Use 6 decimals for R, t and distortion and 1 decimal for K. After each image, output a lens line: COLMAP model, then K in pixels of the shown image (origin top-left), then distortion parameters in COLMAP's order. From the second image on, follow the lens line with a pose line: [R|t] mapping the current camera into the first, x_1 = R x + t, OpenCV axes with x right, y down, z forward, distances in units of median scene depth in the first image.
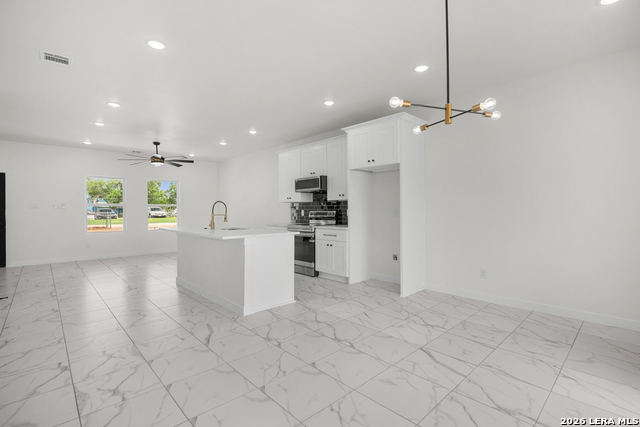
lens RADIAL K [[298.2, 0, 320.5], [0, 298.2, 212.0], [0, 0, 1]] dist [-0.003231, -0.001291]
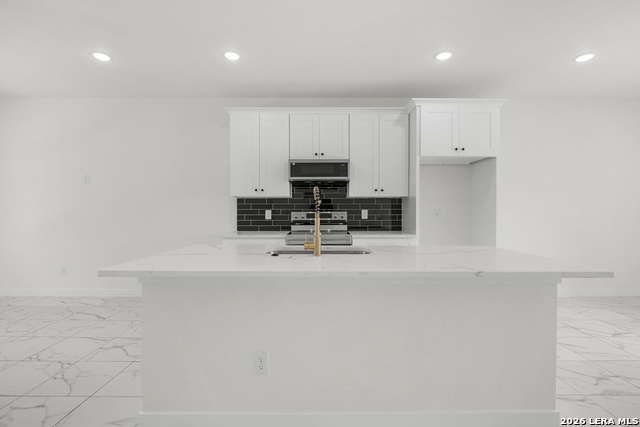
lens RADIAL K [[300.0, 0, 321.9], [0, 300.0, 213.1], [0, 0, 1]] dist [-0.008302, -0.000379]
pose [[0.681656, 0.000310, 0.731672, -0.610062], [-0.002554, 0.999995, 0.001955, -0.002046], [-0.731668, -0.003202, 0.681654, 0.664419]]
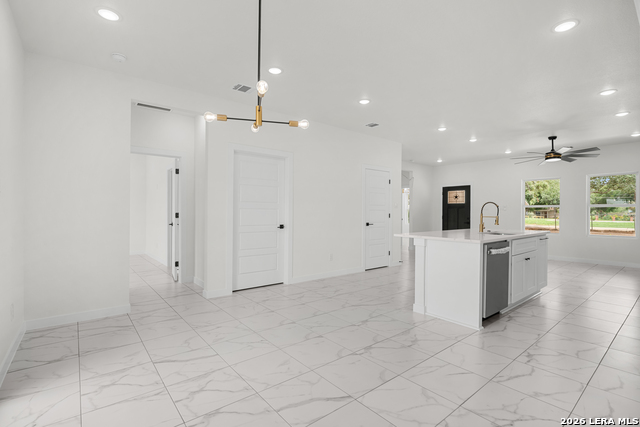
lens RADIAL K [[300.0, 0, 321.9], [0, 300.0, 213.1], [0, 0, 1]] dist [-0.008302, -0.000379]
pose [[-0.064770, 0.006367, -0.997880, 0.576607], [-0.007296, 0.999950, 0.006854, -0.004012], [0.997874, 0.007724, -0.064721, 0.516892]]
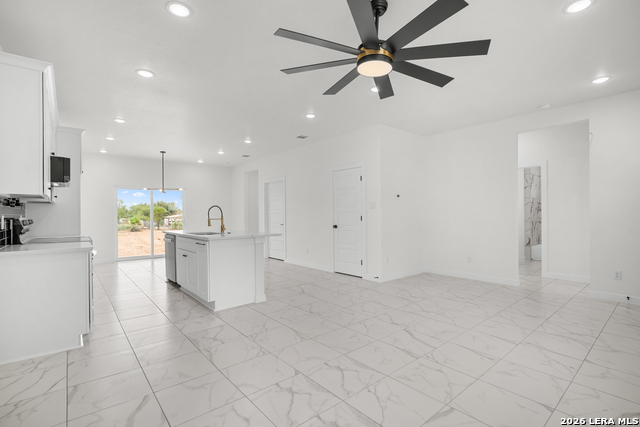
lens RADIAL K [[300.0, 0, 321.9], [0, 300.0, 213.1], [0, 0, 1]] dist [-0.008302, -0.000379]
pose [[-0.998832, 0.012374, 0.046710, -0.712139], [0.012259, 0.999921, -0.002748, -0.004135], [-0.046741, -0.002173, -0.998905, 1.903732]]
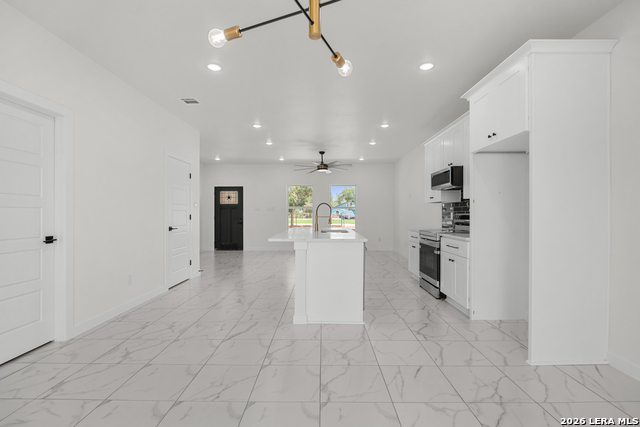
lens RADIAL K [[298.2, 0, 320.5], [0, 298.2, 212.0], [0, 0, 1]] dist [-0.003231, -0.001291]
pose [[0.725338, 0.000248, -0.688393, 0.317045], [-0.005402, 0.999971, -0.005332, -0.001023], [0.688372, 0.007586, 0.725318, 0.259682]]
